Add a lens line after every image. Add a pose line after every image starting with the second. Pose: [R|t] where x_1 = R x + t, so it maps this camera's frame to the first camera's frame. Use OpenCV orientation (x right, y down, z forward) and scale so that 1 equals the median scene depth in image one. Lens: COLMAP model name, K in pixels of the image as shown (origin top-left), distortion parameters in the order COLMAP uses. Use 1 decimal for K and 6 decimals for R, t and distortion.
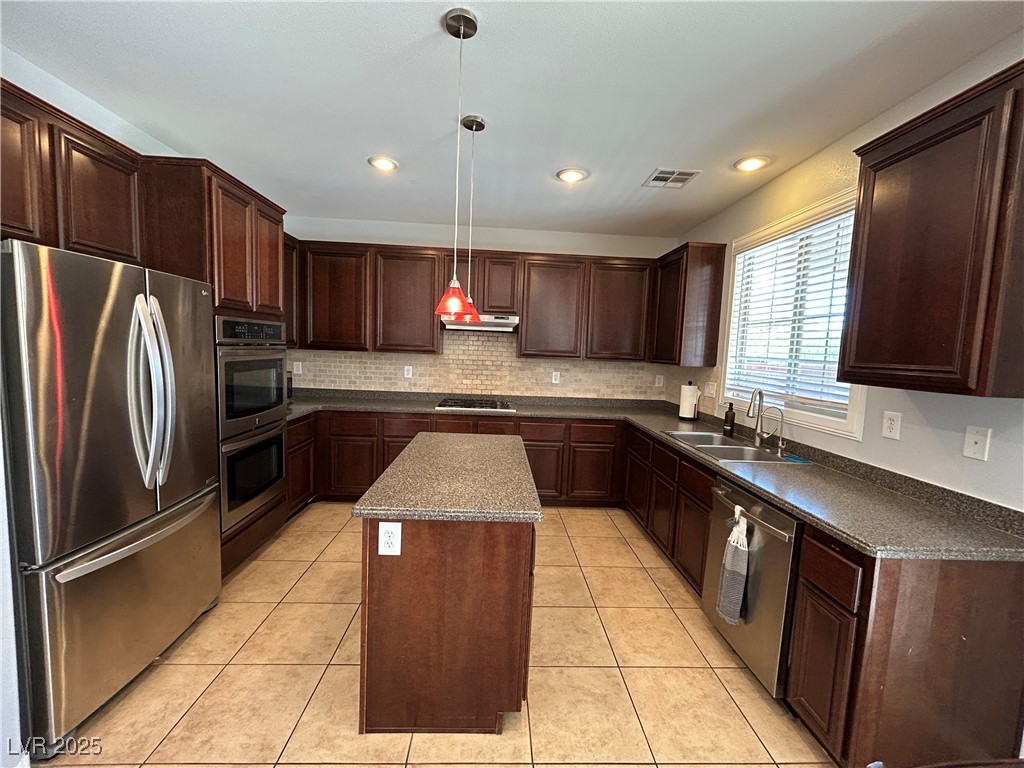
lens RADIAL K [[407.3, 0, 509.0], [0, 407.3, 383.8], [0, 0, 1]] dist [-0.004029, 0.000248]
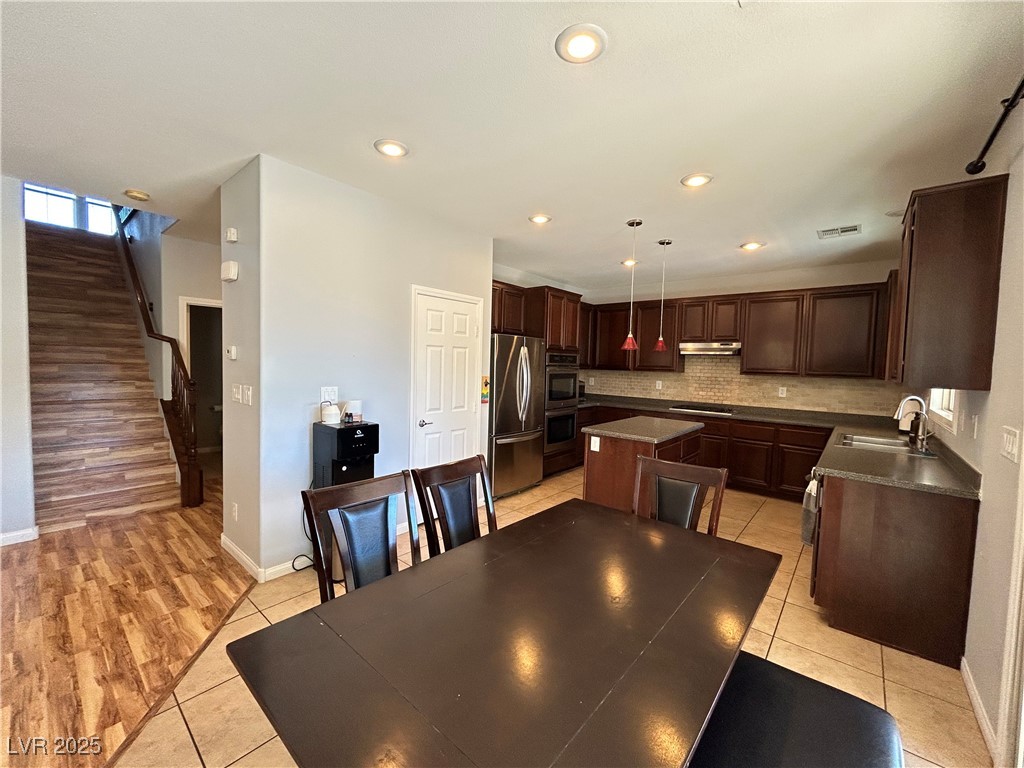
lens RADIAL K [[407.3, 0, 515.0], [0, 407.3, 380.8], [0, 0, 1]] dist [-0.004029, 0.000248]
pose [[0.739641, 0.009713, -0.672932, 0.490594], [-0.056144, 0.997301, -0.047315, 0.075439], [0.670656, 0.072777, 0.738190, -0.565742]]
